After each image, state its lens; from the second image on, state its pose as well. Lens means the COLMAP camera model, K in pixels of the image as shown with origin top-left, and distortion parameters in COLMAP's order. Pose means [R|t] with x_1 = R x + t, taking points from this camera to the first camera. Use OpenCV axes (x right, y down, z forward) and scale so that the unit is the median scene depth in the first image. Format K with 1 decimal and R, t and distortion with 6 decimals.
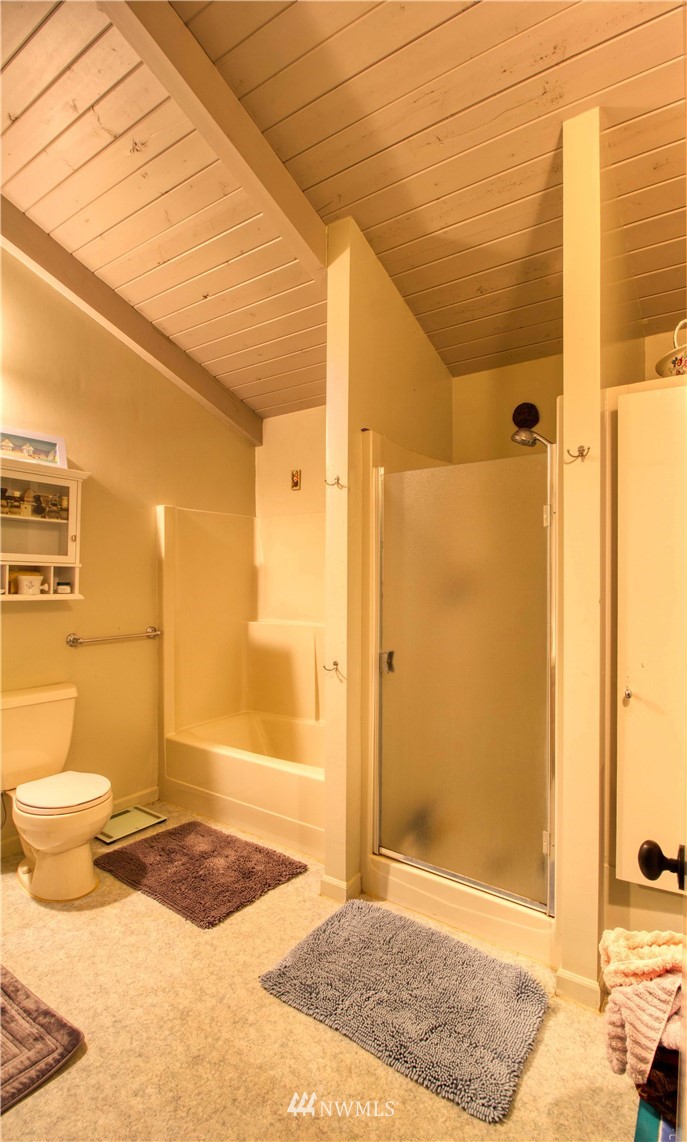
lens RADIAL K [[557.1, 0, 344.3], [0, 557.1, 575.8], [0, 0, 1]] dist [0.000751, 0.000388]
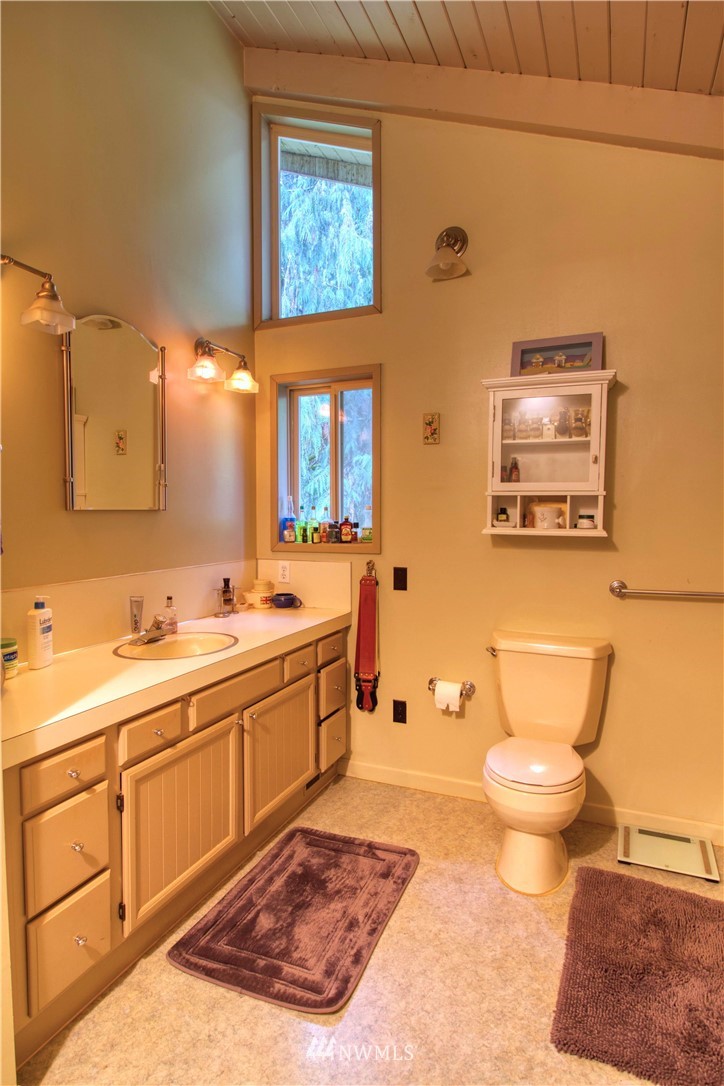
lens RADIAL K [[609.2, 0, 363.3], [0, 609.2, 542.3], [0, 0, 1]] dist [-0.000730, -0.000491]
pose [[0.221458, 0.044444, -0.974157, 0.294539], [0.004185, 0.998908, 0.046525, 0.009450], [0.975161, -0.014380, 0.221030, 0.504936]]
